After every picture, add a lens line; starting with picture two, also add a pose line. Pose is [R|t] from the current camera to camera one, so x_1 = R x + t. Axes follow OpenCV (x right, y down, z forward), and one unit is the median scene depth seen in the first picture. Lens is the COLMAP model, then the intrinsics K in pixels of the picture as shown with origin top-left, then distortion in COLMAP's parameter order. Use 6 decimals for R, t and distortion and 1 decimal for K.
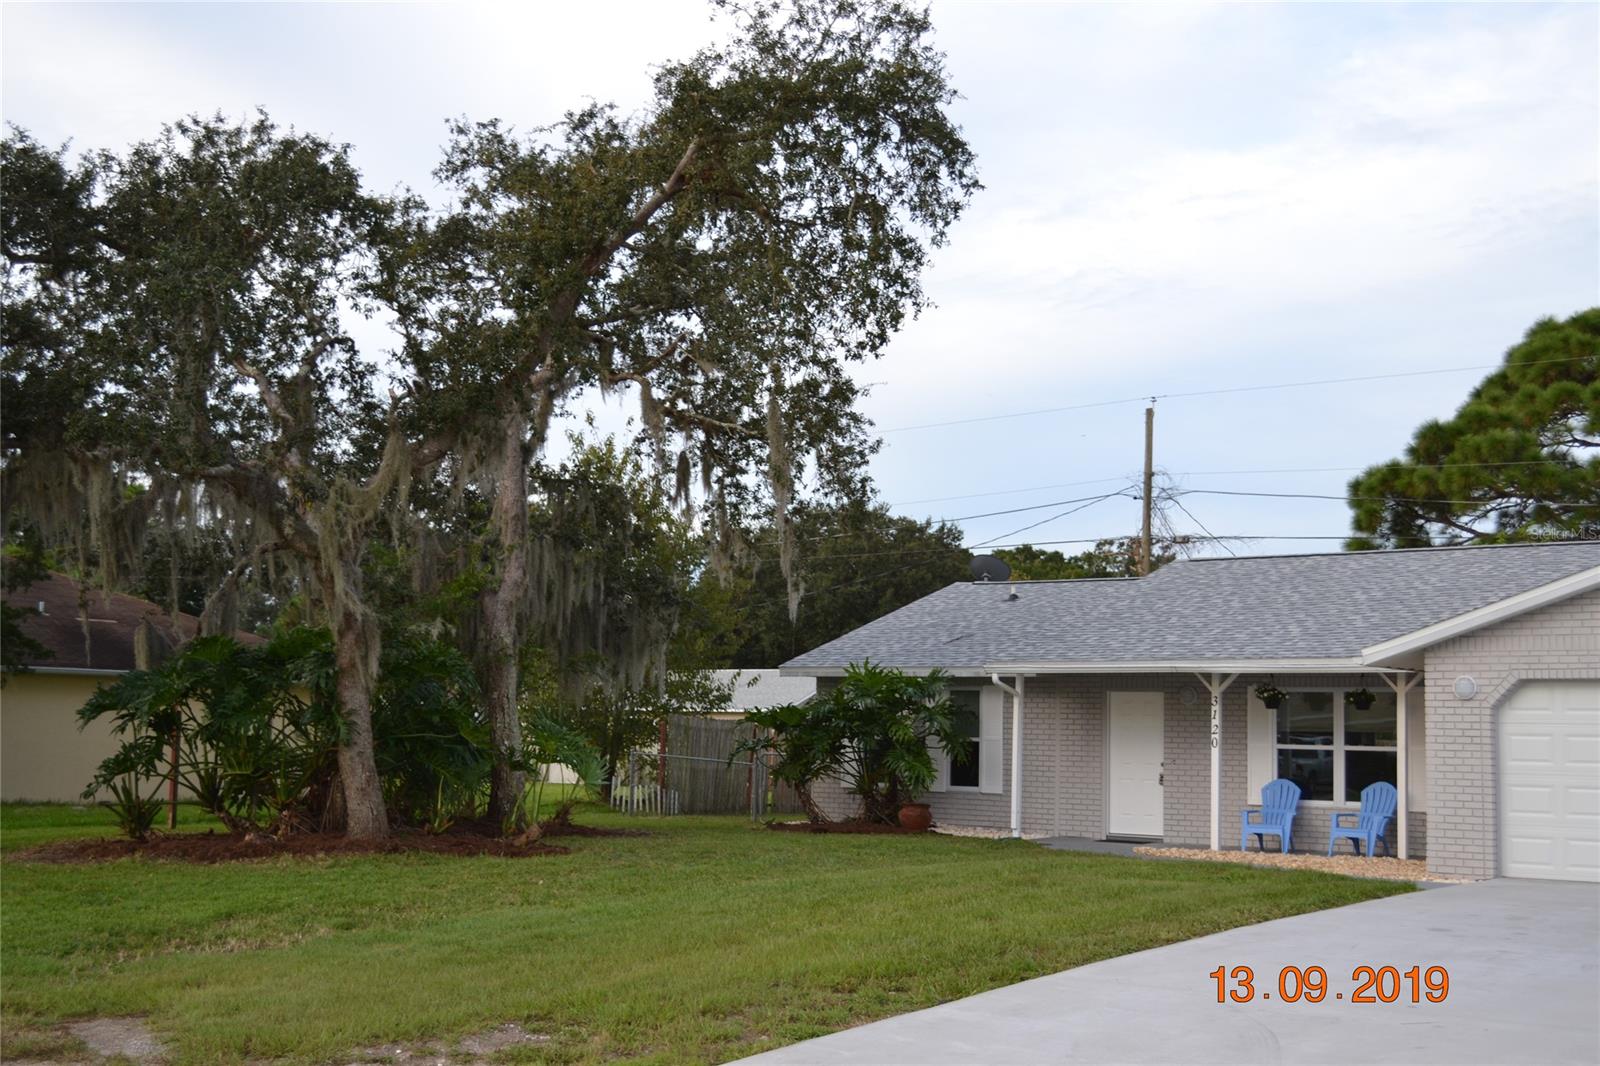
lens RADIAL K [[1828.9, 0, 778.7], [0, 1828.9, 552.7], [0, 0, 1]] dist [-0.057002, 0.000000]
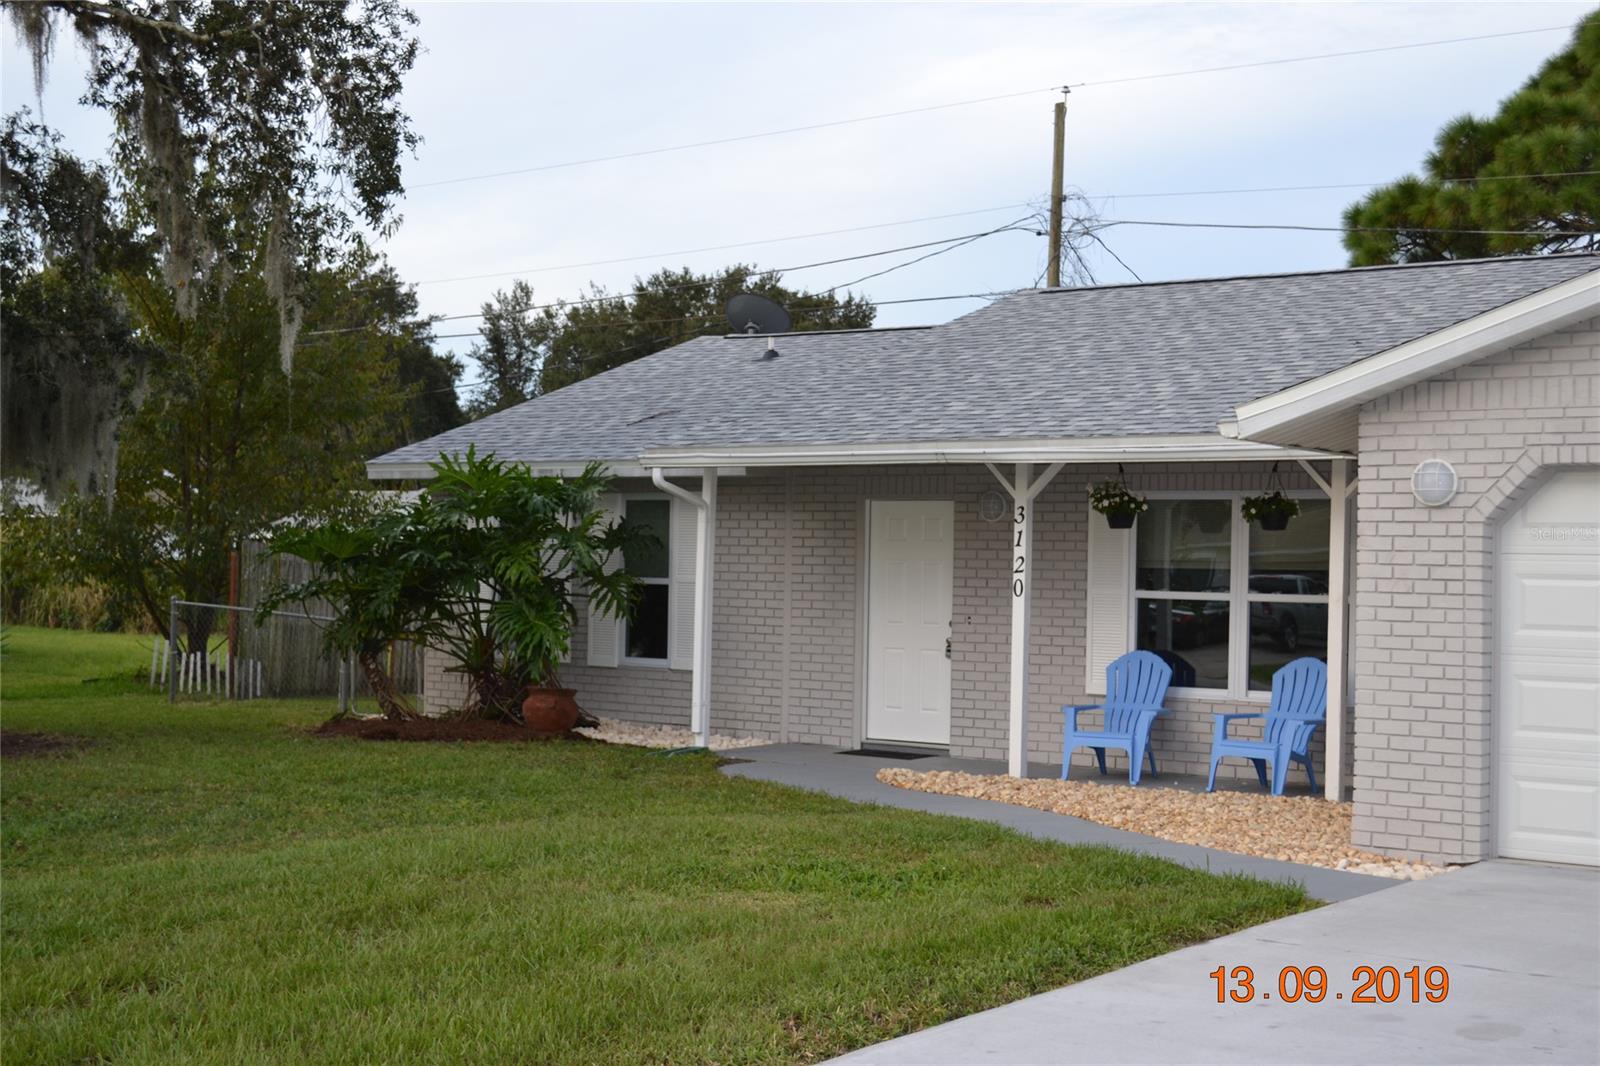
lens RADIAL K [[2153.6, 0, 792.6], [0, 2153.6, 553.9], [0, 0, 1]] dist [-0.027391, 0.000000]
pose [[0.999565, -0.002771, 0.029357, 0.142212], [0.000058, 0.995759, 0.091999, 0.030487], [-0.029487, -0.091957, 0.995326, 0.319420]]
